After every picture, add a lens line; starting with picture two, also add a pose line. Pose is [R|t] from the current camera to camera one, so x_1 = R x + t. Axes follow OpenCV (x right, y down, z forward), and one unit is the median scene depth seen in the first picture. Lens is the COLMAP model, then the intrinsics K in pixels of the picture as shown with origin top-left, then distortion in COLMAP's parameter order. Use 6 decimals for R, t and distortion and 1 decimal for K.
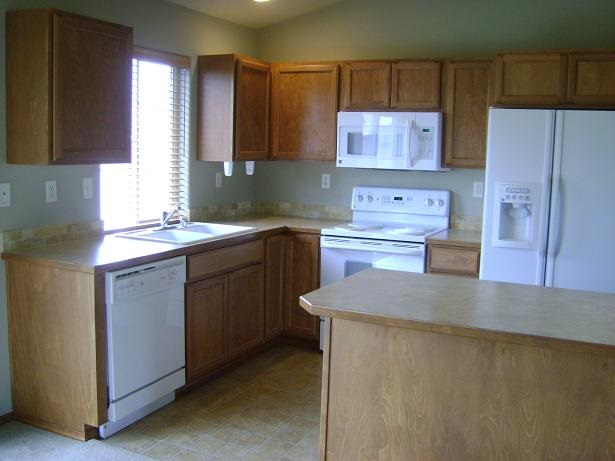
lens RADIAL K [[629.9, 0, 307.5], [0, 629.9, 230.5], [0, 0, 1]] dist [-0.201015, 0.144438]
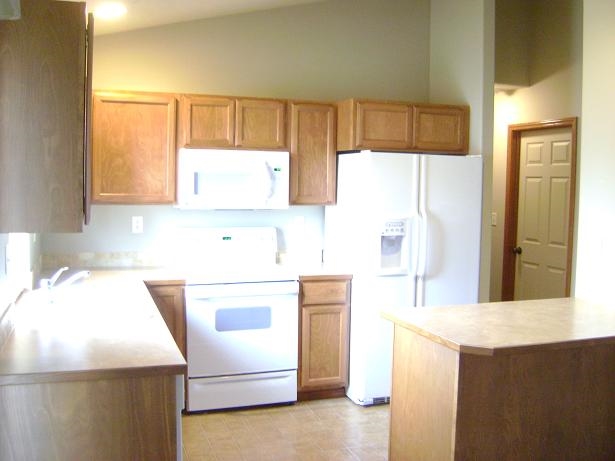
lens RADIAL K [[629.9, 0, 307.5], [0, 629.9, 230.5], [0, 0, 1]] dist [-0.201015, 0.144438]
pose [[0.707660, -0.068785, 0.703197, -0.499791], [0.090794, 0.995851, 0.006042, -0.063503], [-0.700695, 0.059570, 0.710969, 0.243105]]
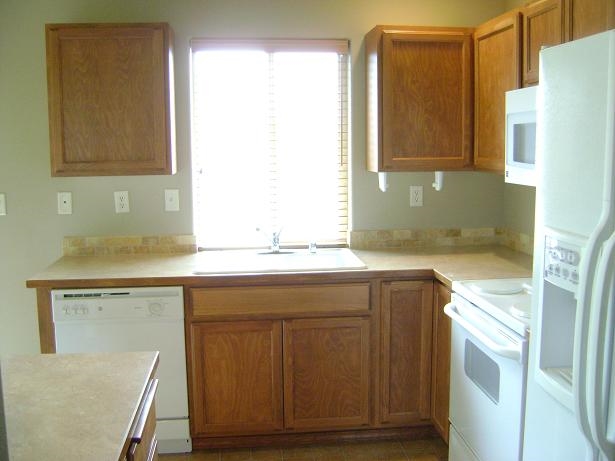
lens RADIAL K [[629.9, 0, 307.5], [0, 629.9, 230.5], [0, 0, 1]] dist [-0.201015, 0.144438]
pose [[0.536605, 0.082008, -0.839839, 0.476222], [-0.086732, 0.995355, 0.041777, -0.068367], [0.839364, 0.050423, 0.541225, 0.561436]]
